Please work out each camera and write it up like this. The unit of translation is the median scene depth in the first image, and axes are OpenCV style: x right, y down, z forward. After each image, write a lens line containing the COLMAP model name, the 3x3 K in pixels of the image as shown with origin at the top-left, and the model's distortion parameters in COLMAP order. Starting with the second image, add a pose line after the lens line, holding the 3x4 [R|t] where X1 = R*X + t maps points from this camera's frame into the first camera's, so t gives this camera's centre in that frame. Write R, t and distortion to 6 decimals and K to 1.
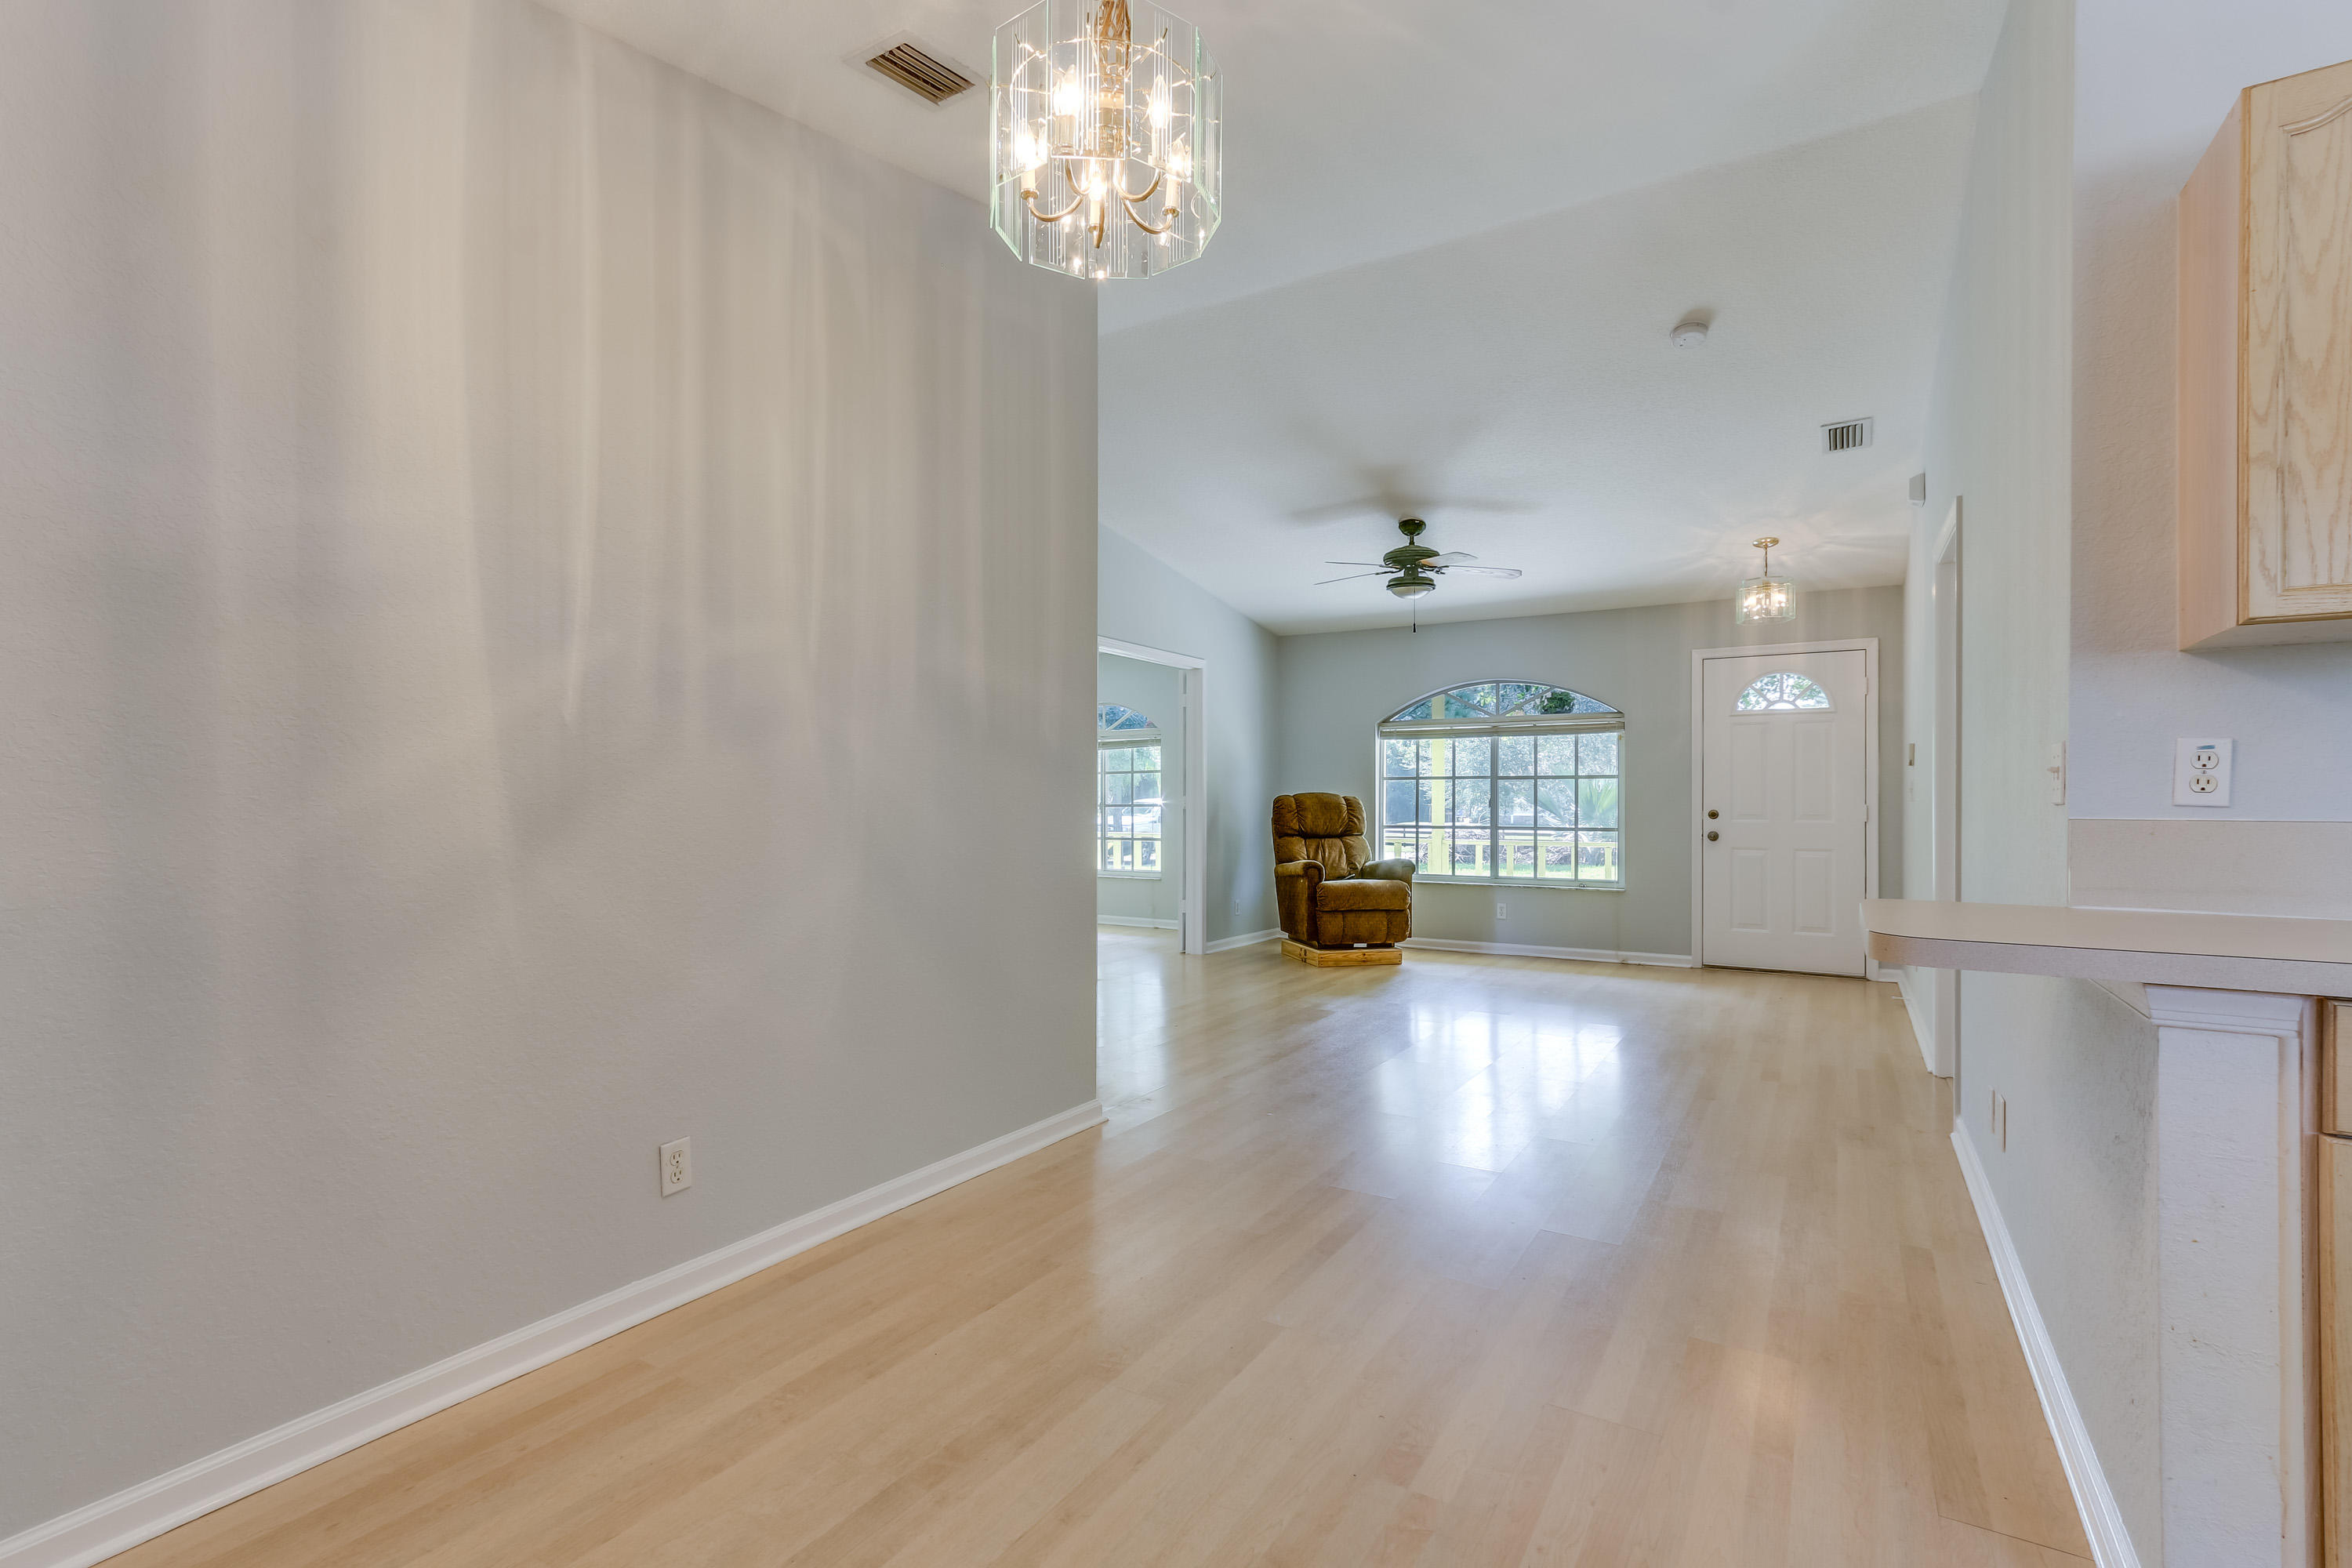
lens RADIAL K [[1070.8, 0, 1183.8], [0, 1070.8, 801.6], [0, 0, 1]] dist [0.006255, 0.001127]
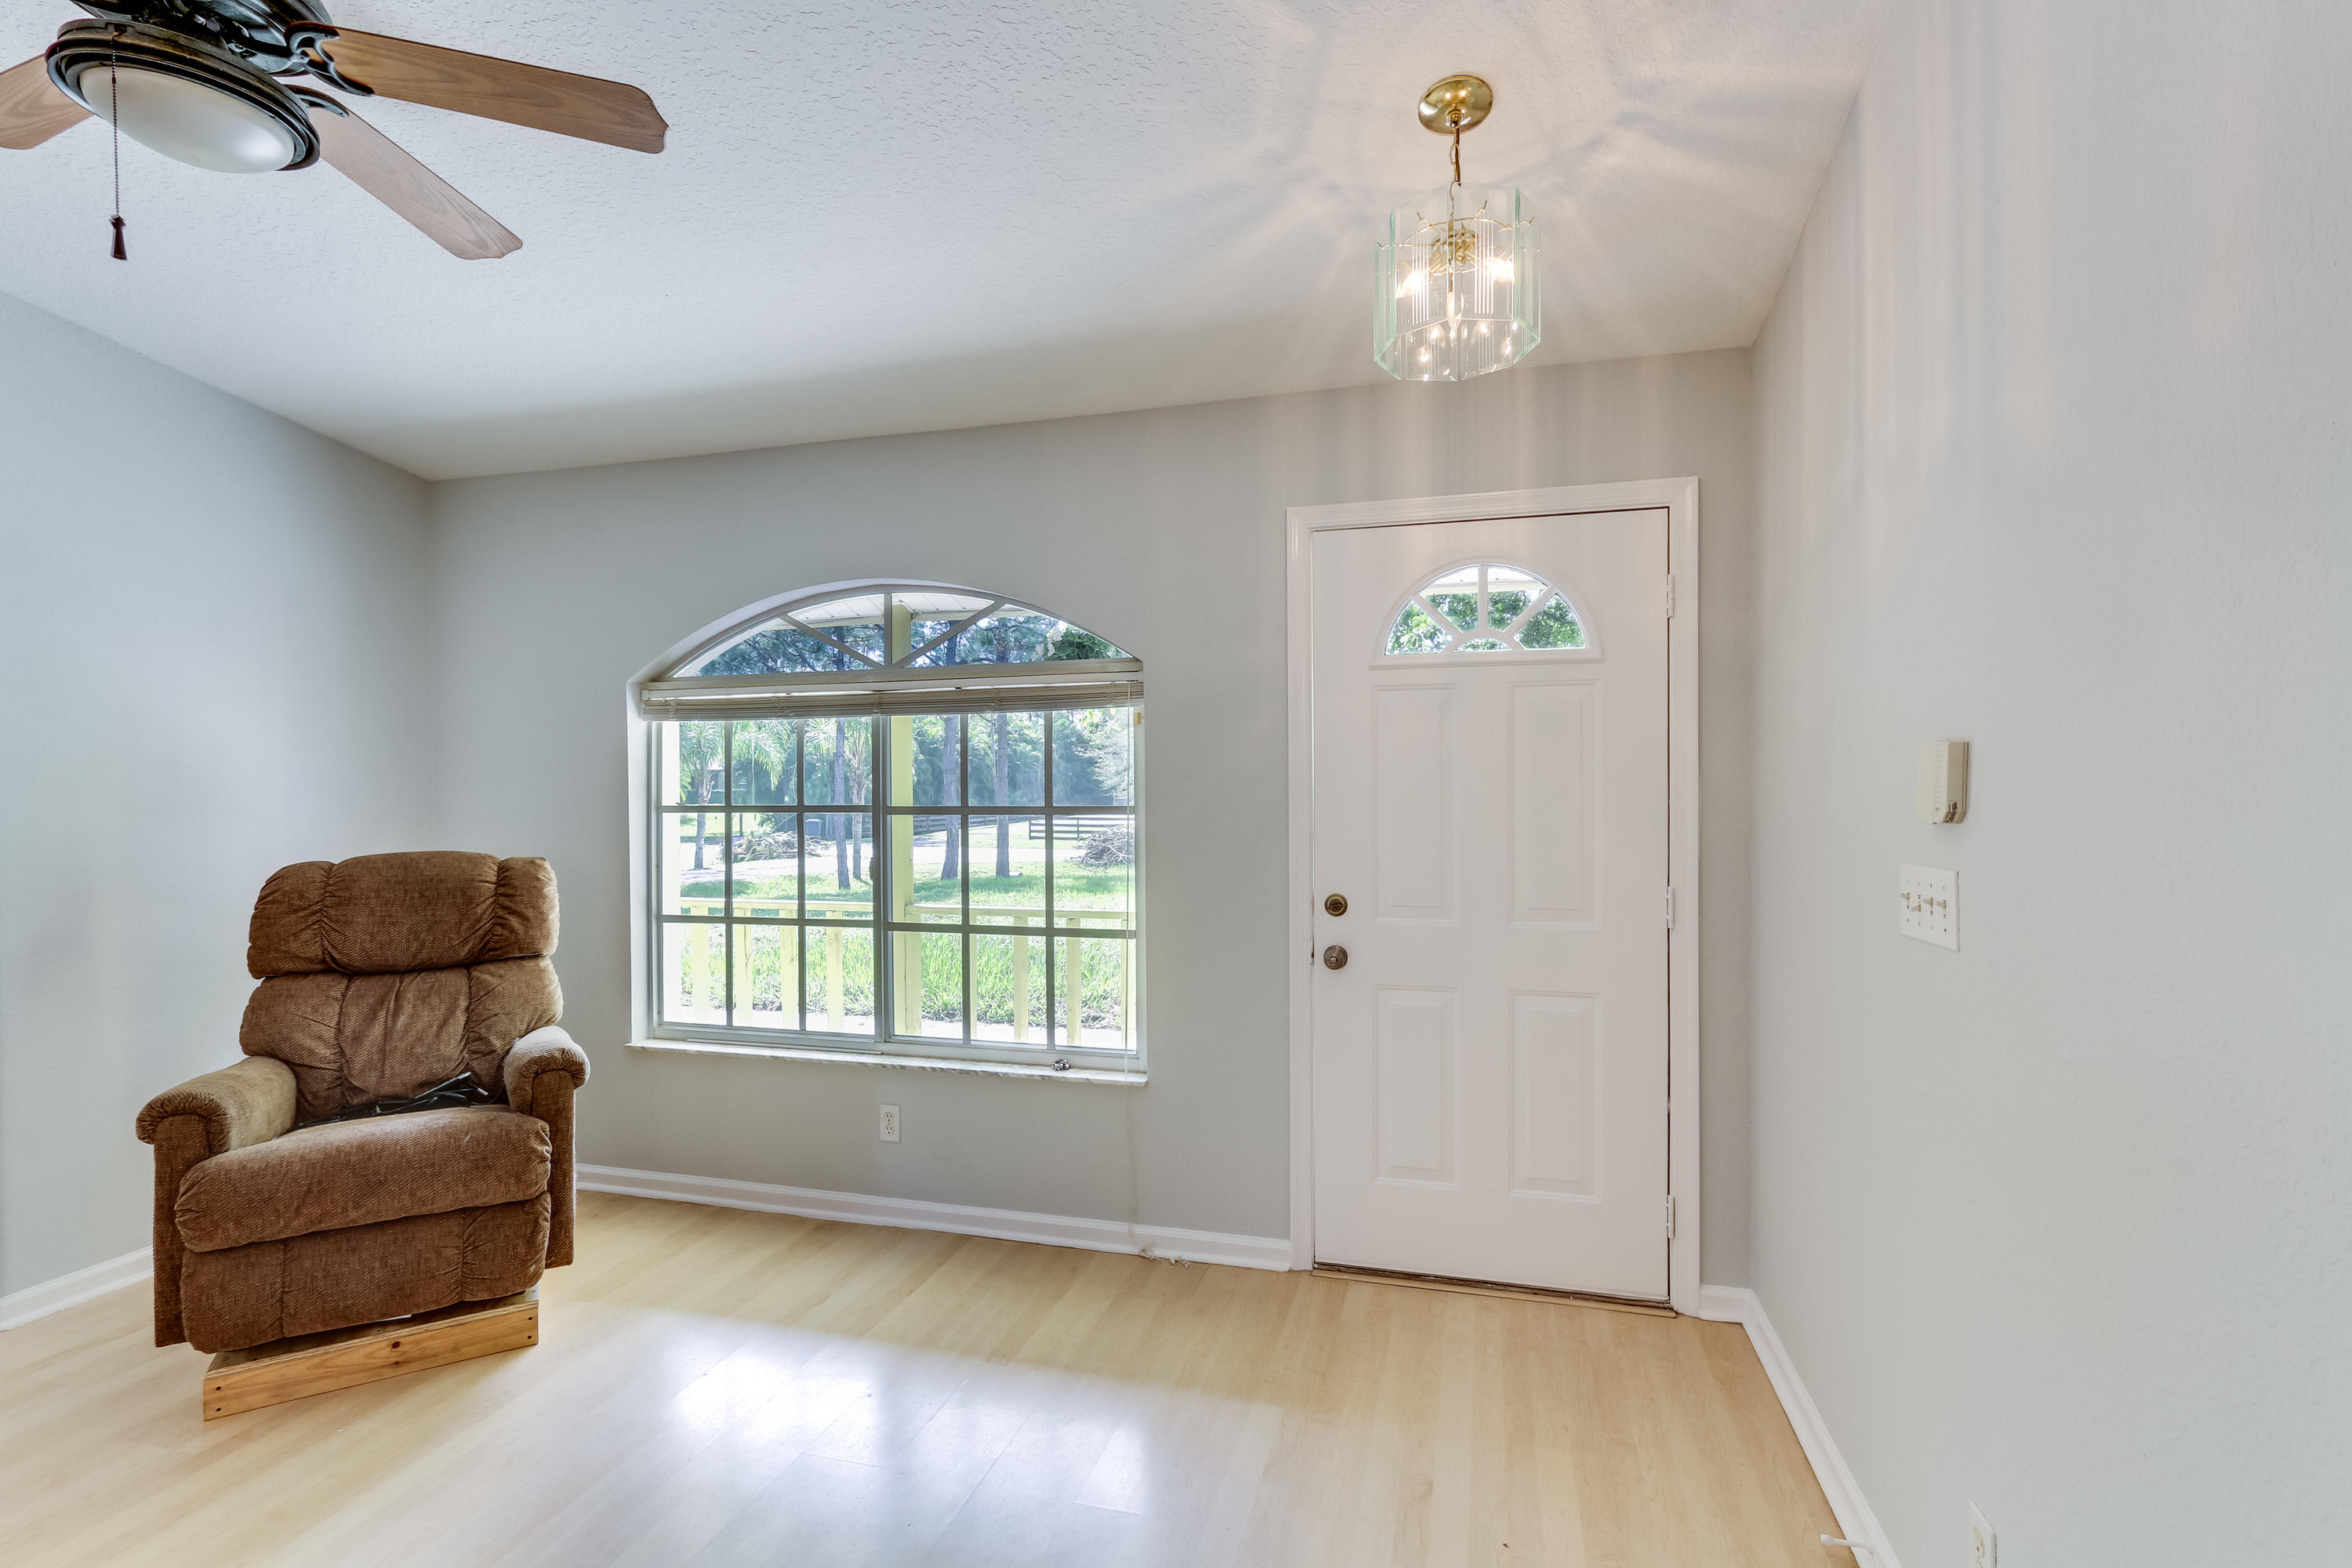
lens RADIAL K [[1070.8, 0, 1182.4], [0, 1070.8, 804.4], [0, 0, 1]] dist [0.006255, 0.001127]
pose [[0.963444, -0.009943, 0.267725, 0.321044], [0.006917, 0.999901, 0.012243, -0.031967], [-0.267820, -0.009943, 0.963418, 0.607134]]
